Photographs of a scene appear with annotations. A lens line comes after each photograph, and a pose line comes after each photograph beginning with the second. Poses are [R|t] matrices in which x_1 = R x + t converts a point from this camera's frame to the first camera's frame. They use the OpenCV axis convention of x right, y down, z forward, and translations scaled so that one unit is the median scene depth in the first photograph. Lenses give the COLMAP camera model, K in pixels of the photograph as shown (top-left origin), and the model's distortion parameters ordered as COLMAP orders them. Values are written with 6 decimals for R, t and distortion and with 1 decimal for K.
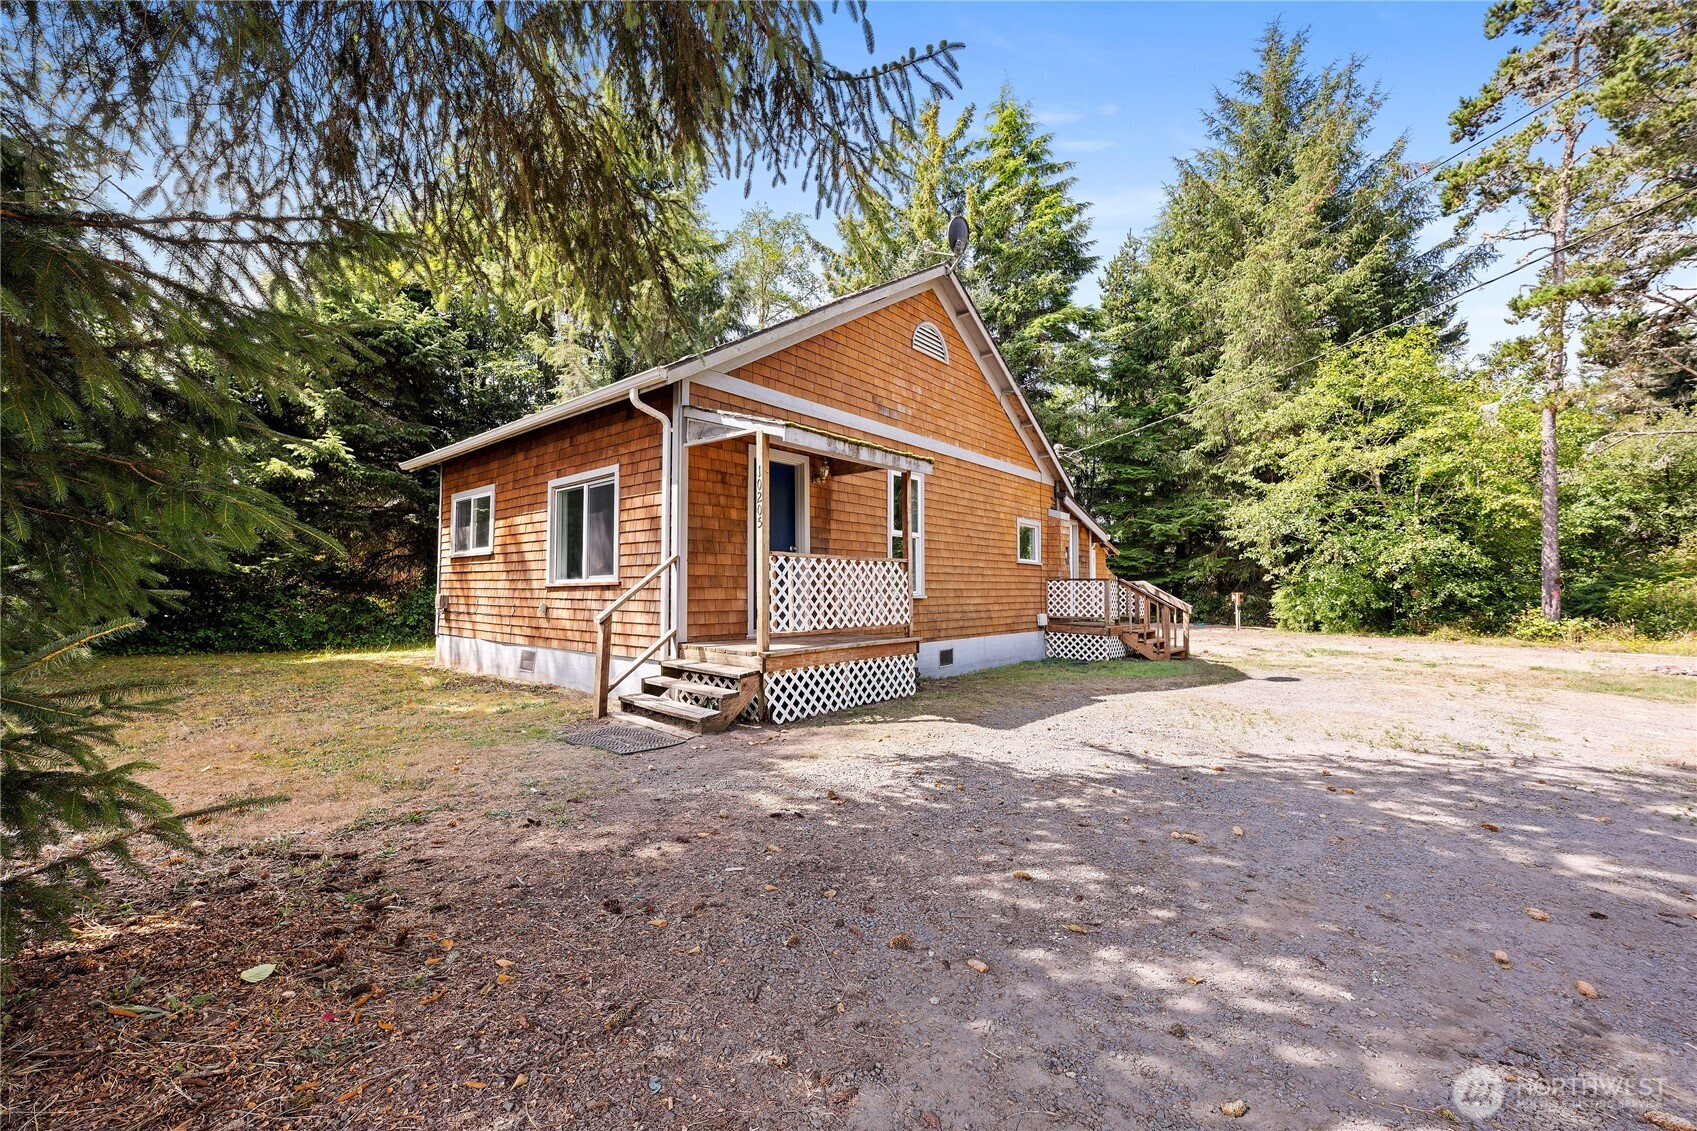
lens RADIAL K [[663.7, 0, 847.9], [0, 663.7, 567.2], [0, 0, 1]] dist [-0.000840, -0.000083]
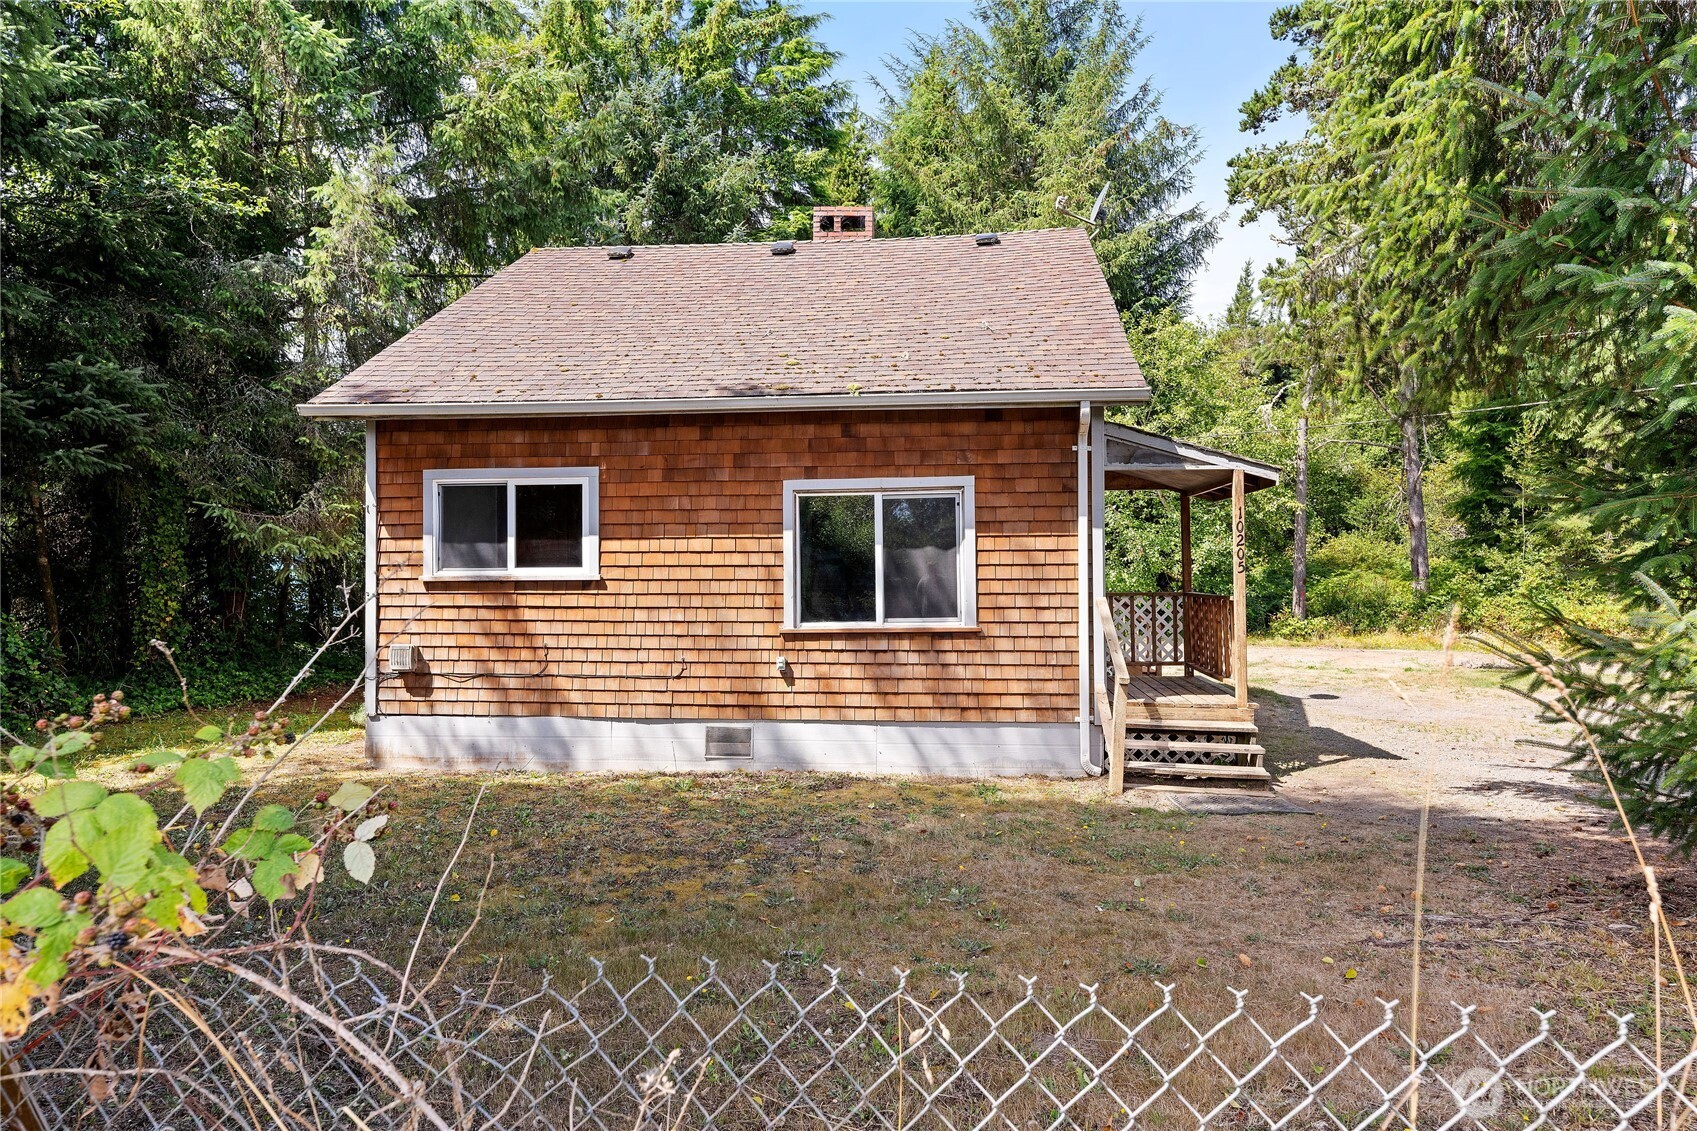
lens RADIAL K [[1070.6, 0, 848.3], [0, 1070.6, 565.7], [0, 0, 1]] dist [0.000844, 0.000155]
pose [[0.823292, -0.001002, 0.567617, -1.033720], [-0.014070, 0.999655, 0.022172, -0.067173], [-0.567444, -0.026240, 0.822994, 0.039492]]
